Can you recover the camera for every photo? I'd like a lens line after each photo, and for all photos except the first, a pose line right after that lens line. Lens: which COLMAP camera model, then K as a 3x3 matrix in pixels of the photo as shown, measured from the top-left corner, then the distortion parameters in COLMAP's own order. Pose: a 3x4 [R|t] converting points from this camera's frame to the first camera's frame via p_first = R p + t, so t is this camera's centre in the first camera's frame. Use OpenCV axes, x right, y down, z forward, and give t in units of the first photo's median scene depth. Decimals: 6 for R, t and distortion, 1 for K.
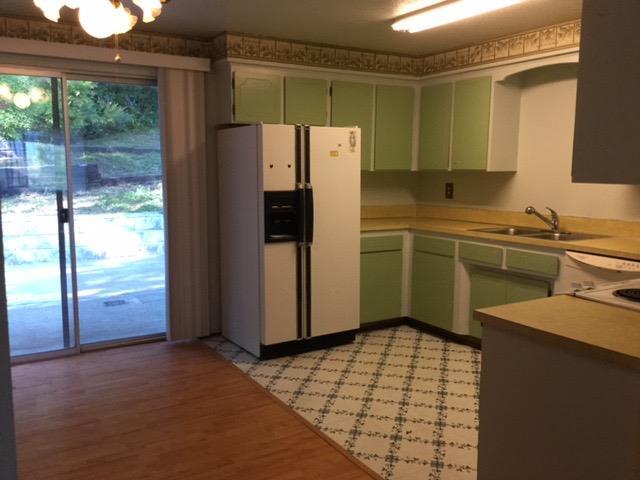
lens RADIAL K [[574.6, 0, 320.0], [0, 574.6, 240.0], [0, 0, 1]] dist [0.016479, -0.103820]
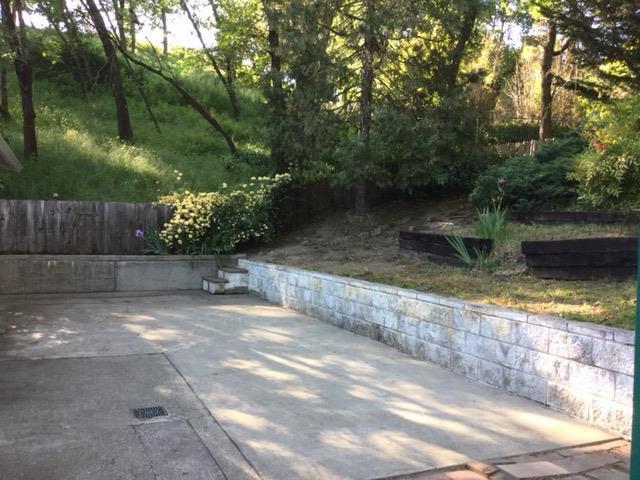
lens RADIAL K [[572.0, 0, 320.0], [0, 572.0, 240.0], [0, 0, 1]] dist [0.002269, -0.327055]
pose [[-0.162314, -0.007017, -0.986714, 0.146869], [-0.159363, 0.987033, 0.019196, -0.069587], [0.973785, 0.160361, -0.161327, 0.663984]]
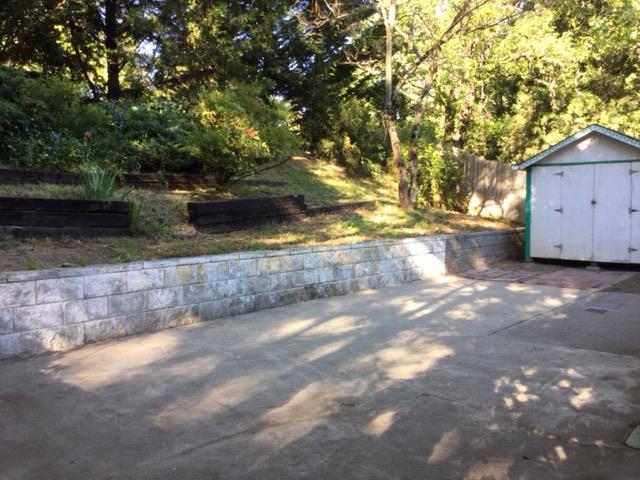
lens RADIAL K [[574.6, 0, 320.0], [0, 574.6, 240.0], [0, 0, 1]] dist [0.016479, -0.103820]
pose [[0.958574, -0.031388, 0.283107, -0.598741], [0.050802, 0.996814, -0.061495, 0.007837], [-0.280275, 0.073330, 0.957115, 0.044565]]
